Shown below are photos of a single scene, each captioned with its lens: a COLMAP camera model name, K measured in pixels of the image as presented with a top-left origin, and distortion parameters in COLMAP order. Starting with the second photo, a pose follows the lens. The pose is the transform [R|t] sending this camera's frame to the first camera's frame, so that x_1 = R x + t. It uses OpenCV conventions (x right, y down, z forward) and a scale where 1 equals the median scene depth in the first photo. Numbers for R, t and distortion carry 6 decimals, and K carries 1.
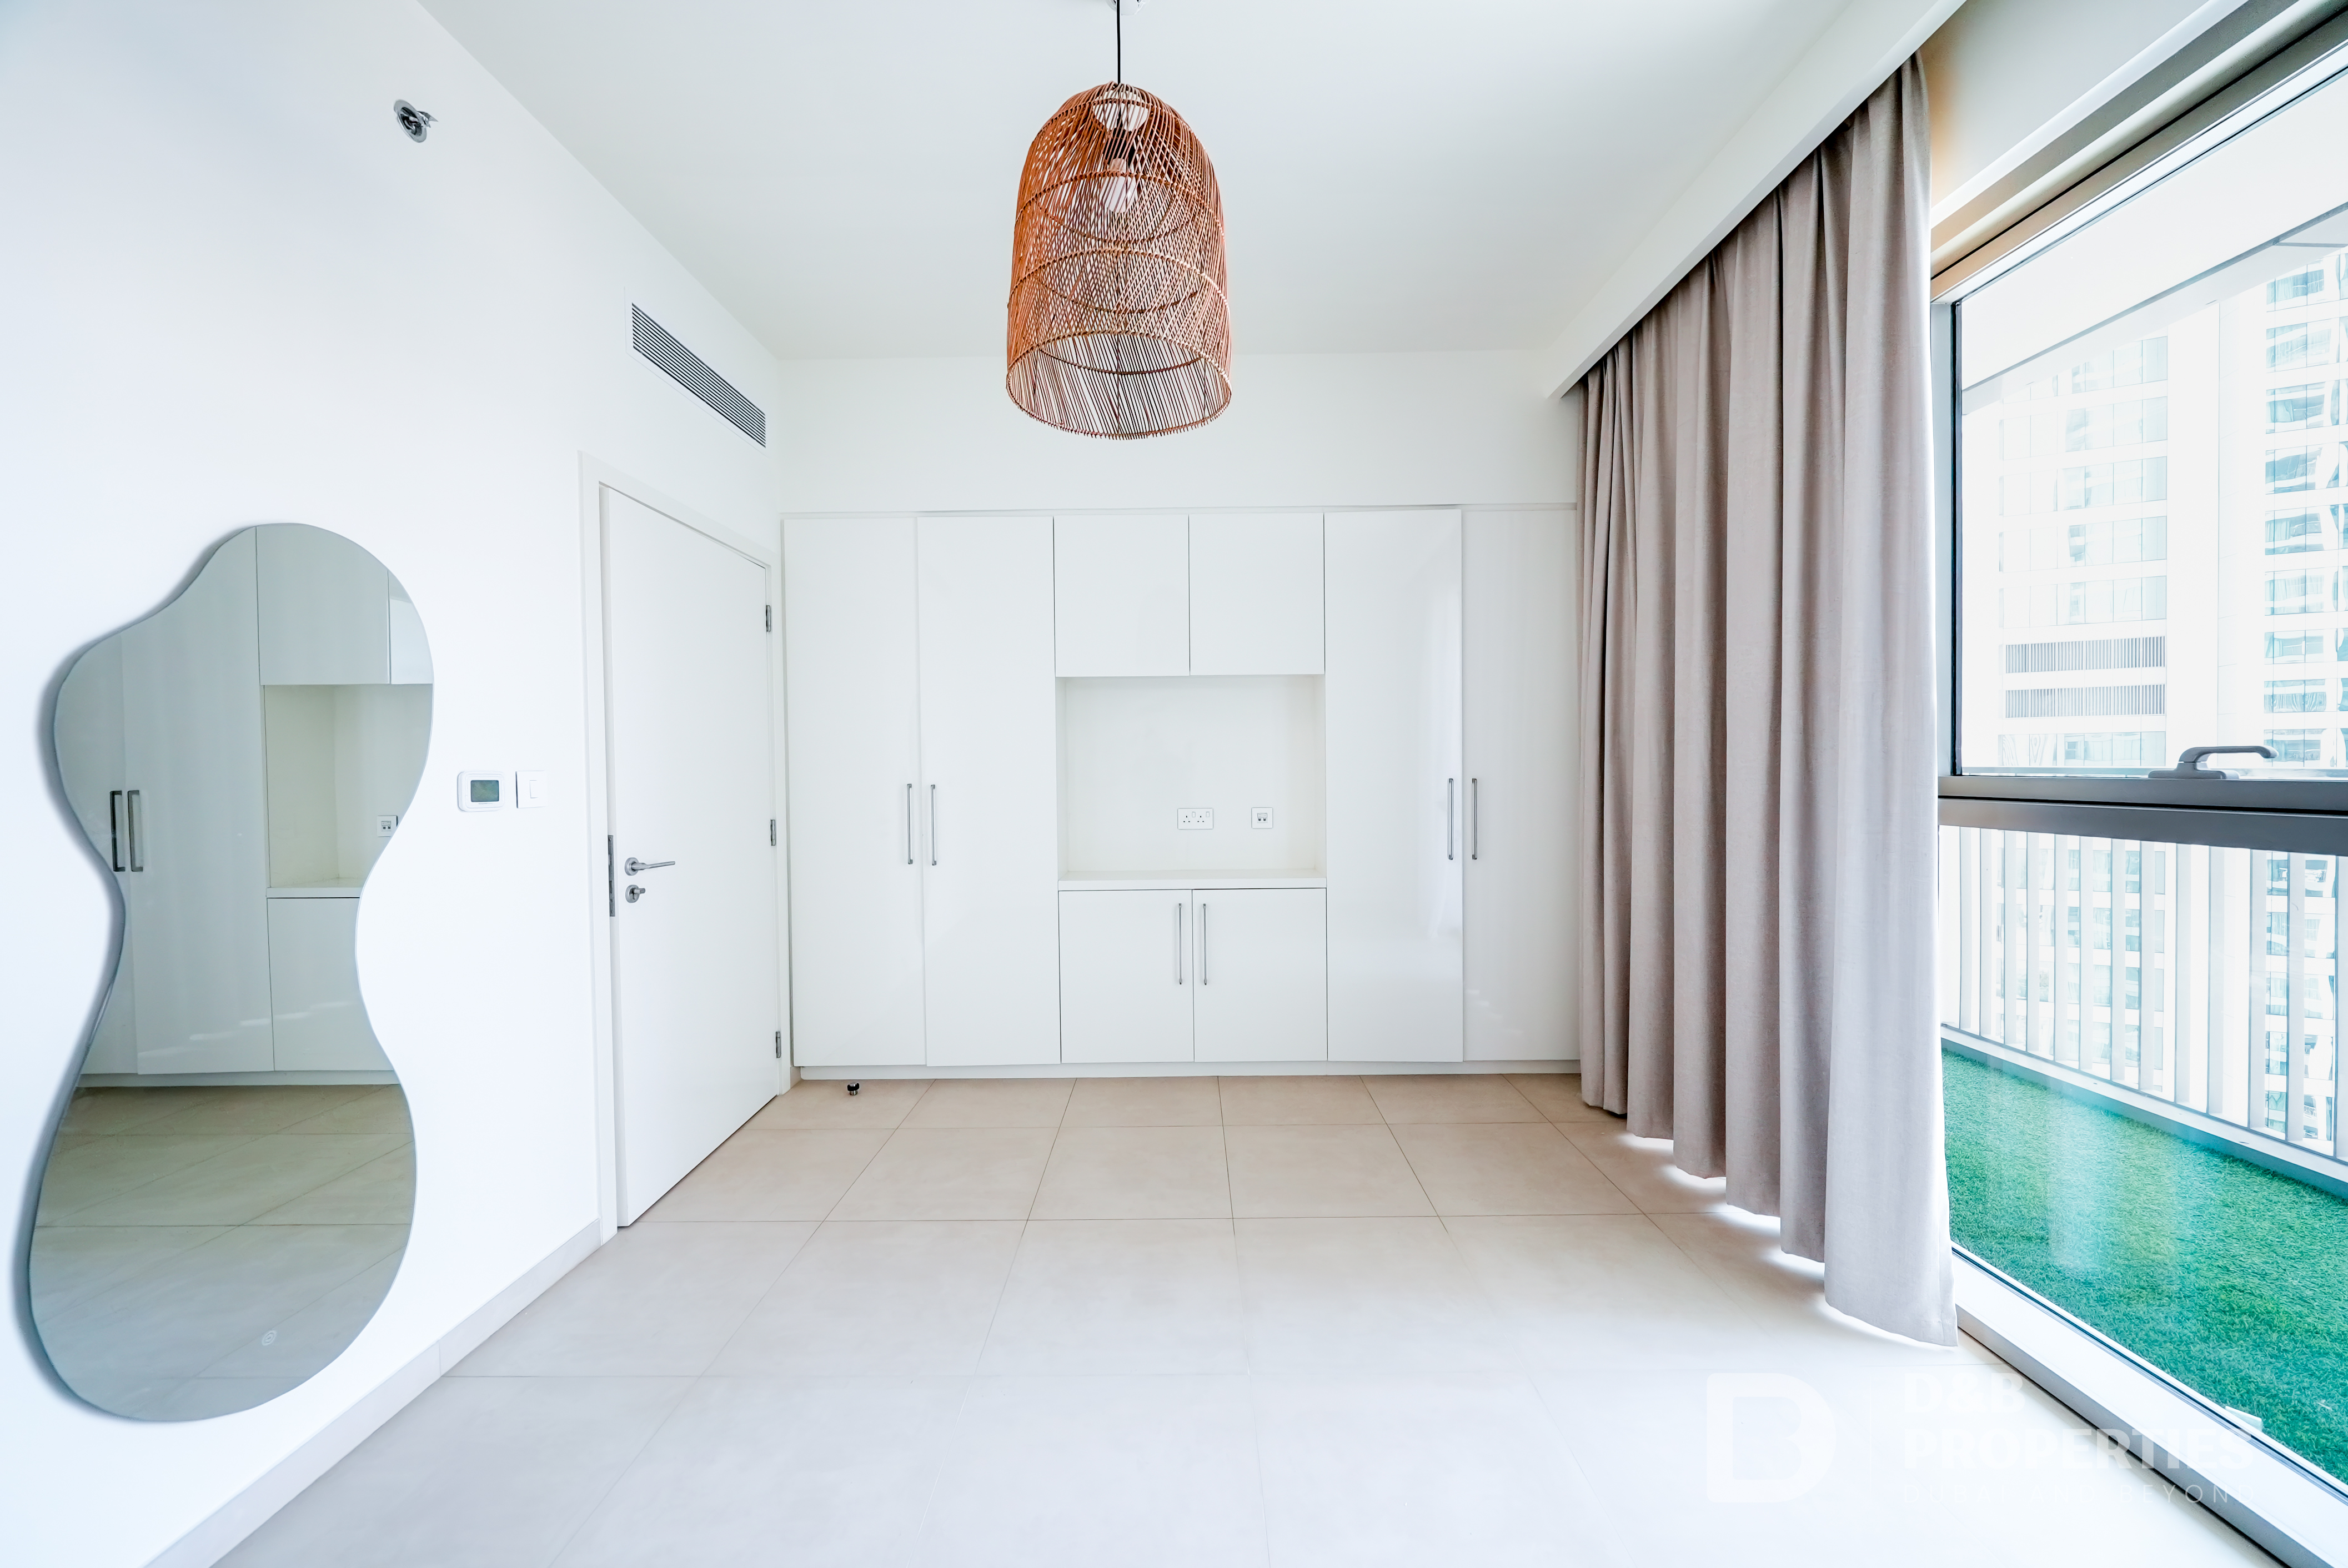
lens RADIAL K [[798.3, 0, 1180.2], [0, 798.3, 783.2], [0, 0, 1]] dist [-0.010245, -0.000070]
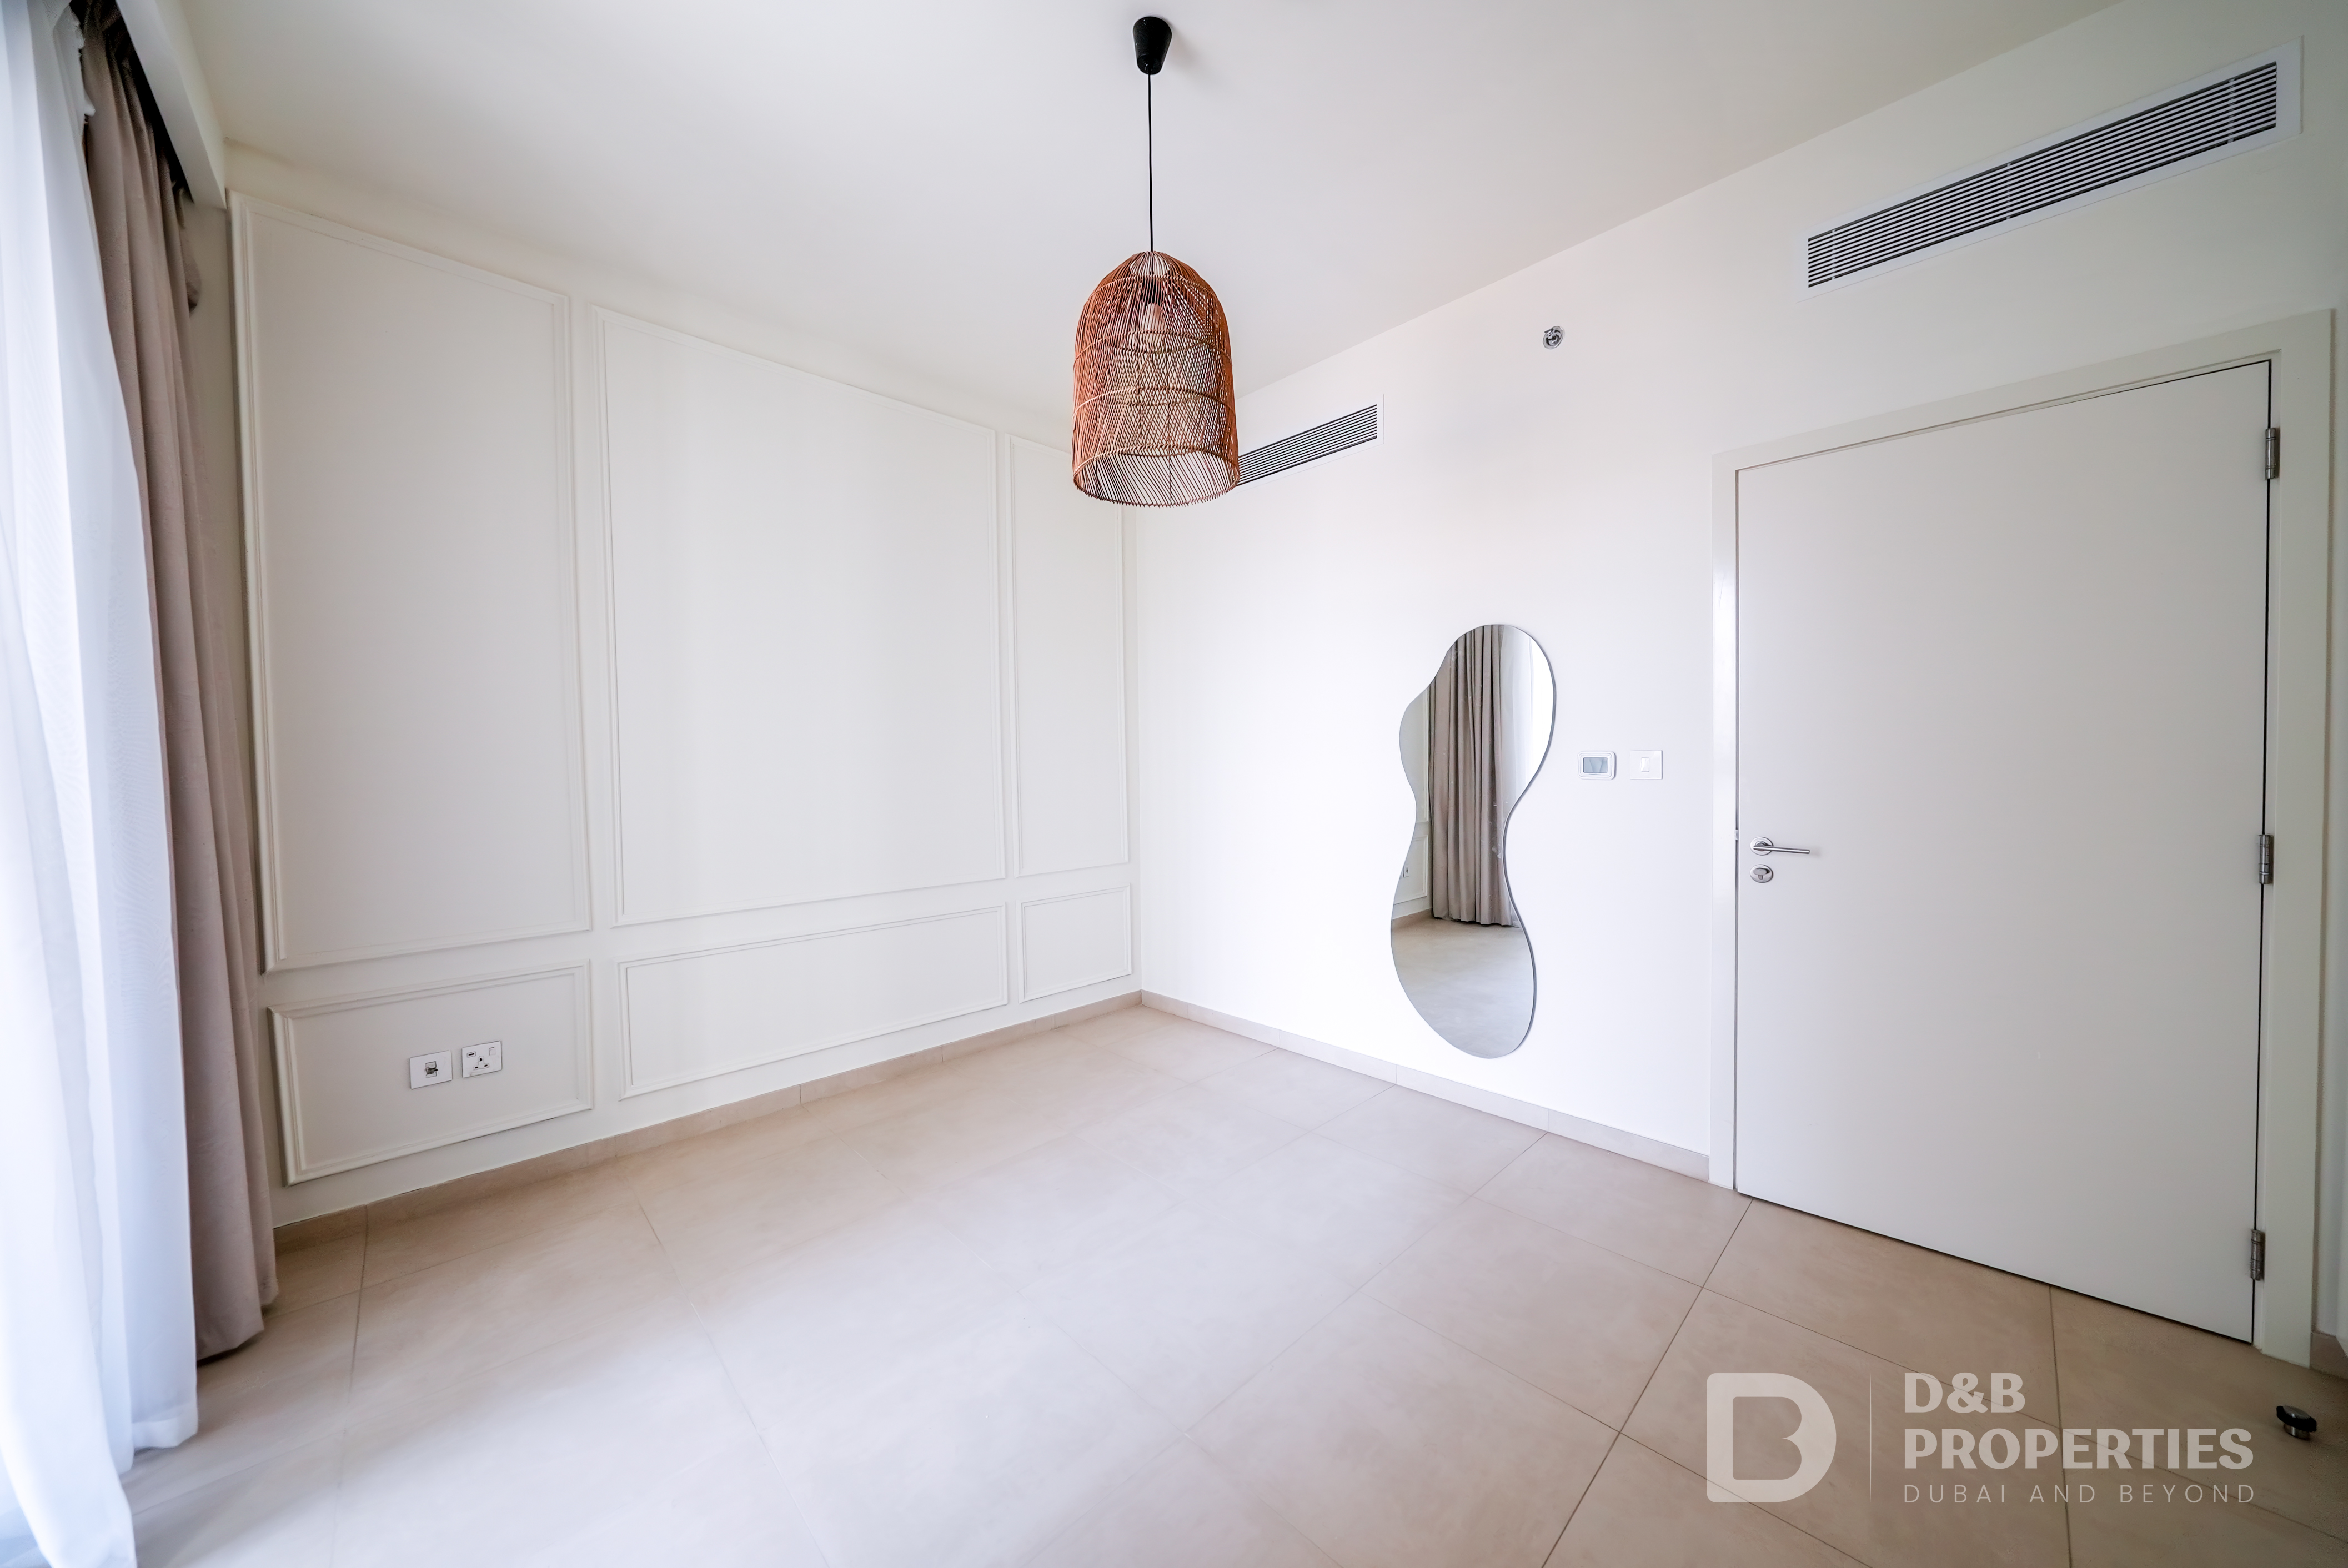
lens RADIAL K [[794.6, 0, 1180.2], [0, 794.6, 779.0], [0, 0, 1]] dist [-0.000867, -0.000077]
pose [[-0.724285, 0.040546, -0.688308, 0.367528], [0.010936, 0.998819, 0.047330, -0.023662], [0.689414, 0.026753, -0.723873, 0.883888]]
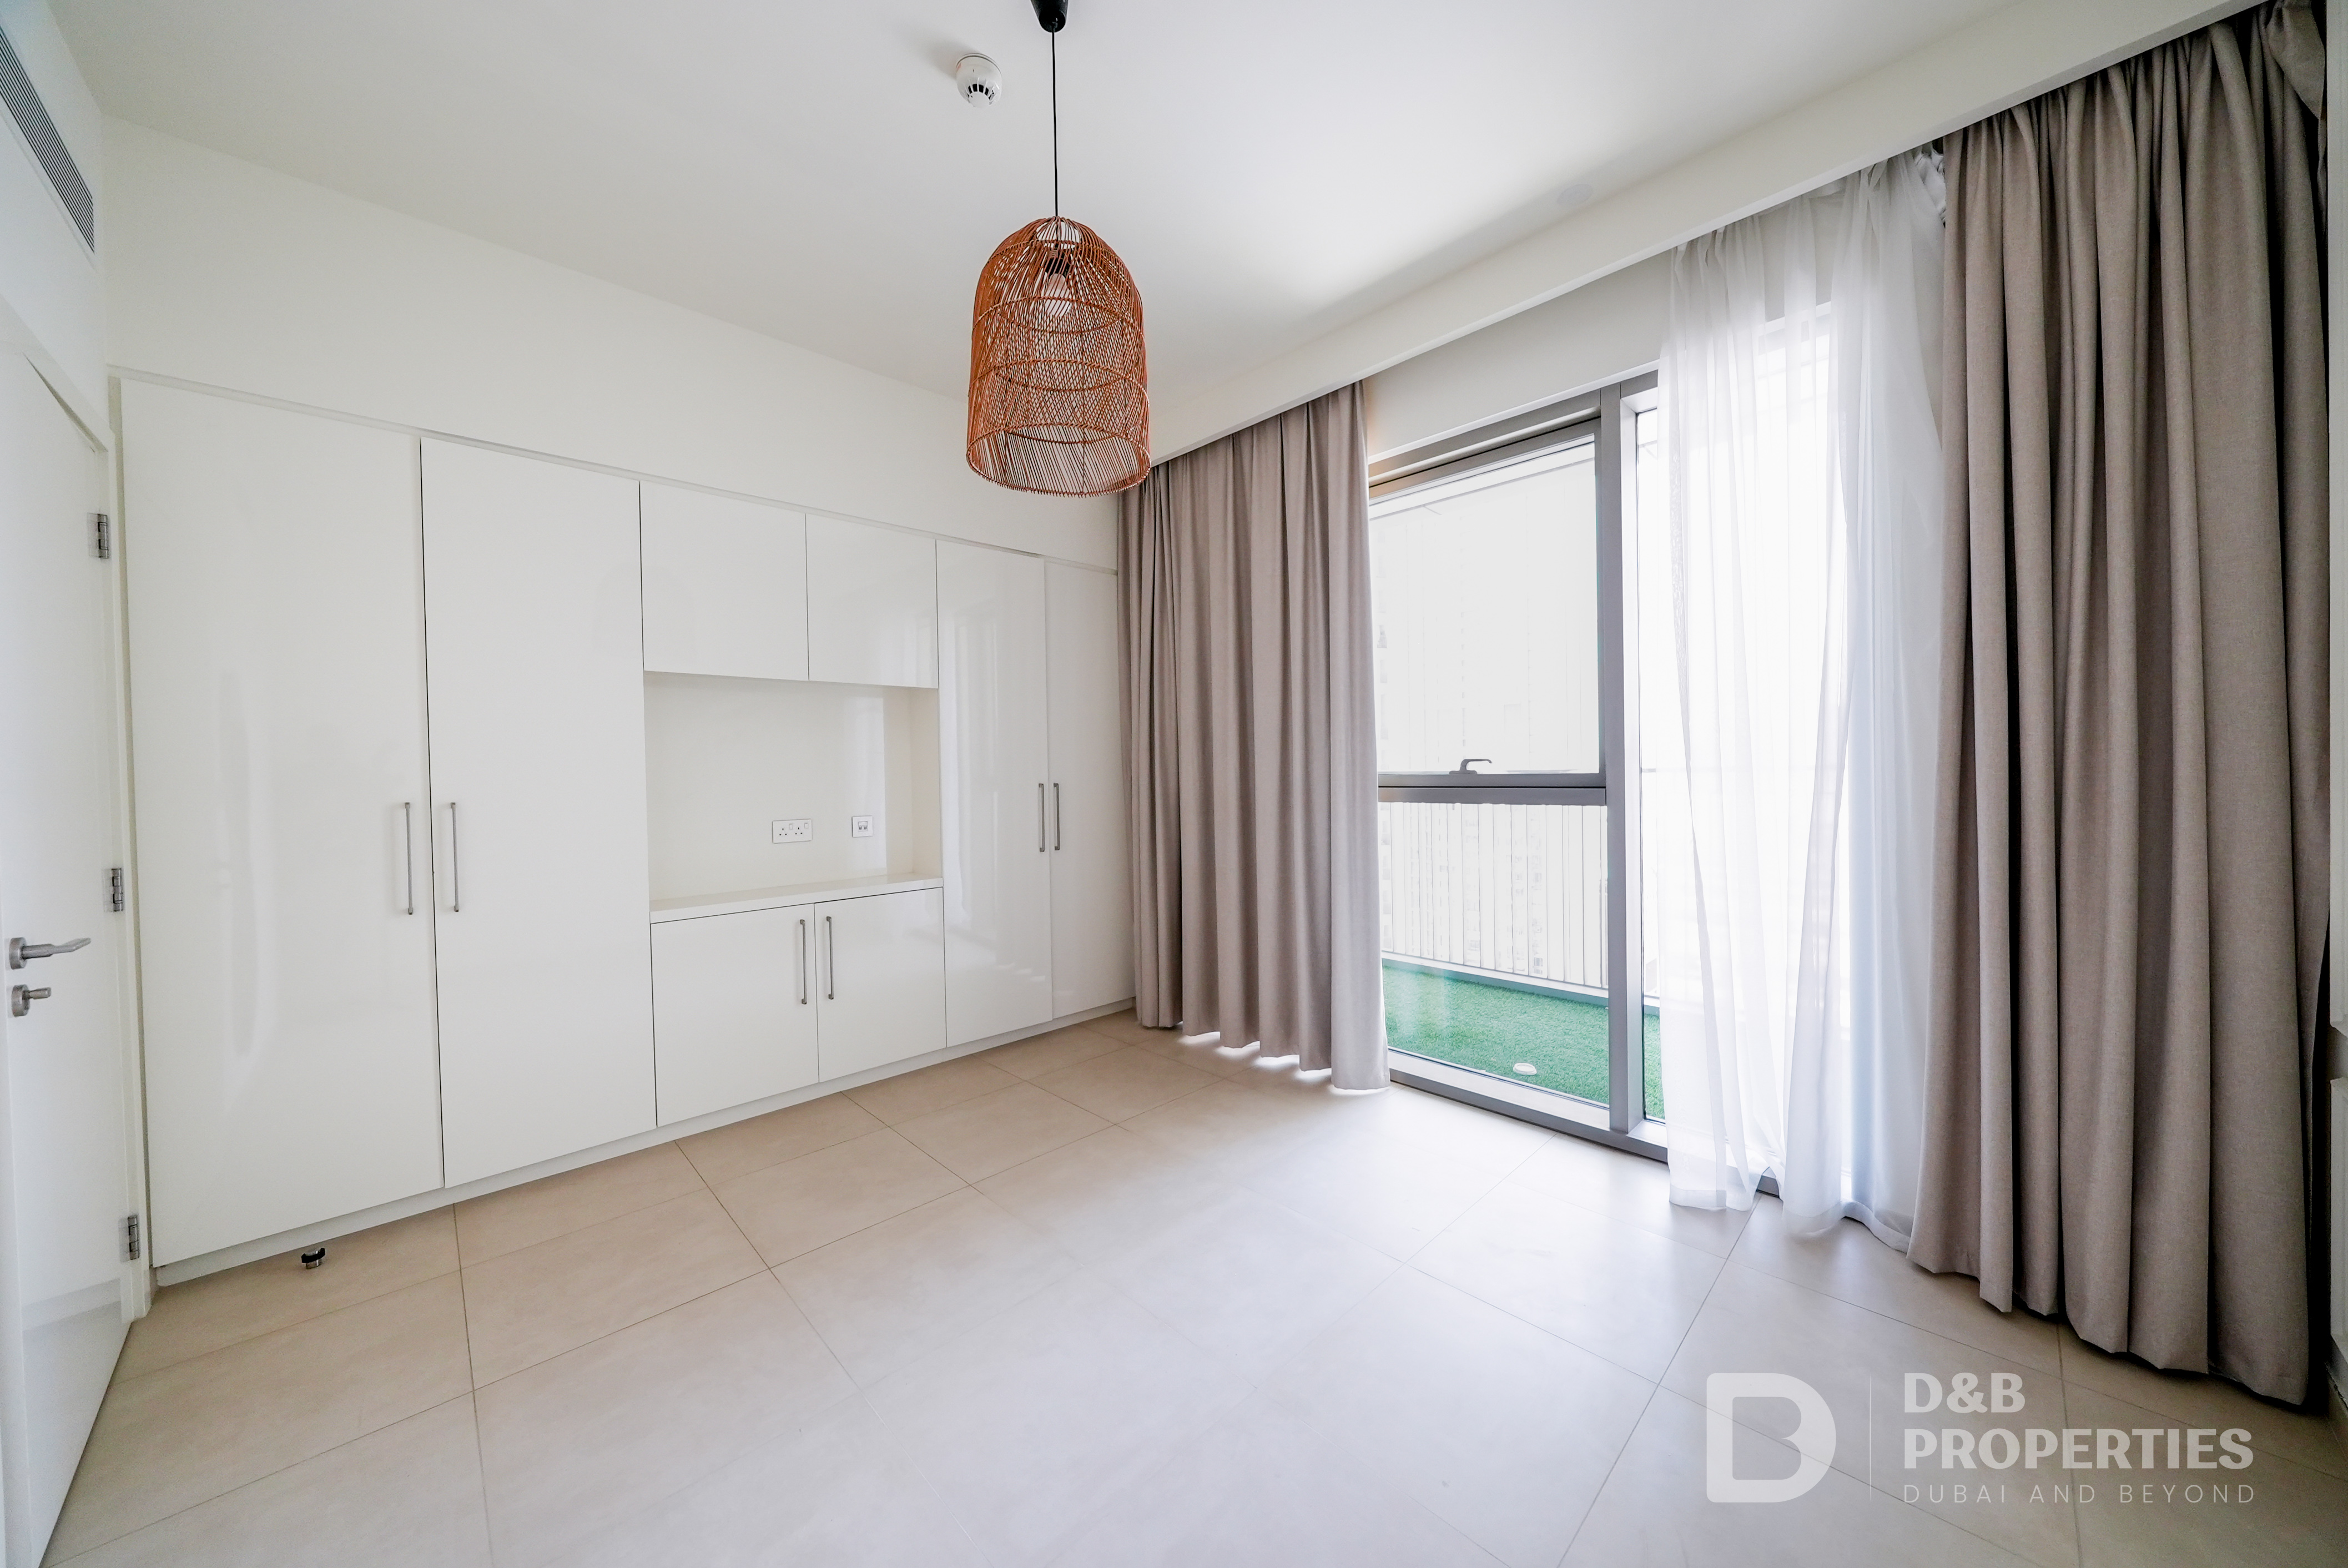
lens RADIAL K [[794.5, 0, 1182.0], [0, 794.5, 778.0], [0, 0, 1]] dist [-0.012752, 0.000069]
pose [[0.711220, -0.011029, 0.702883, -0.353907], [0.025295, 0.999631, -0.009910, 0.003157], [-0.702514, 0.024828, 0.711237, 0.007089]]
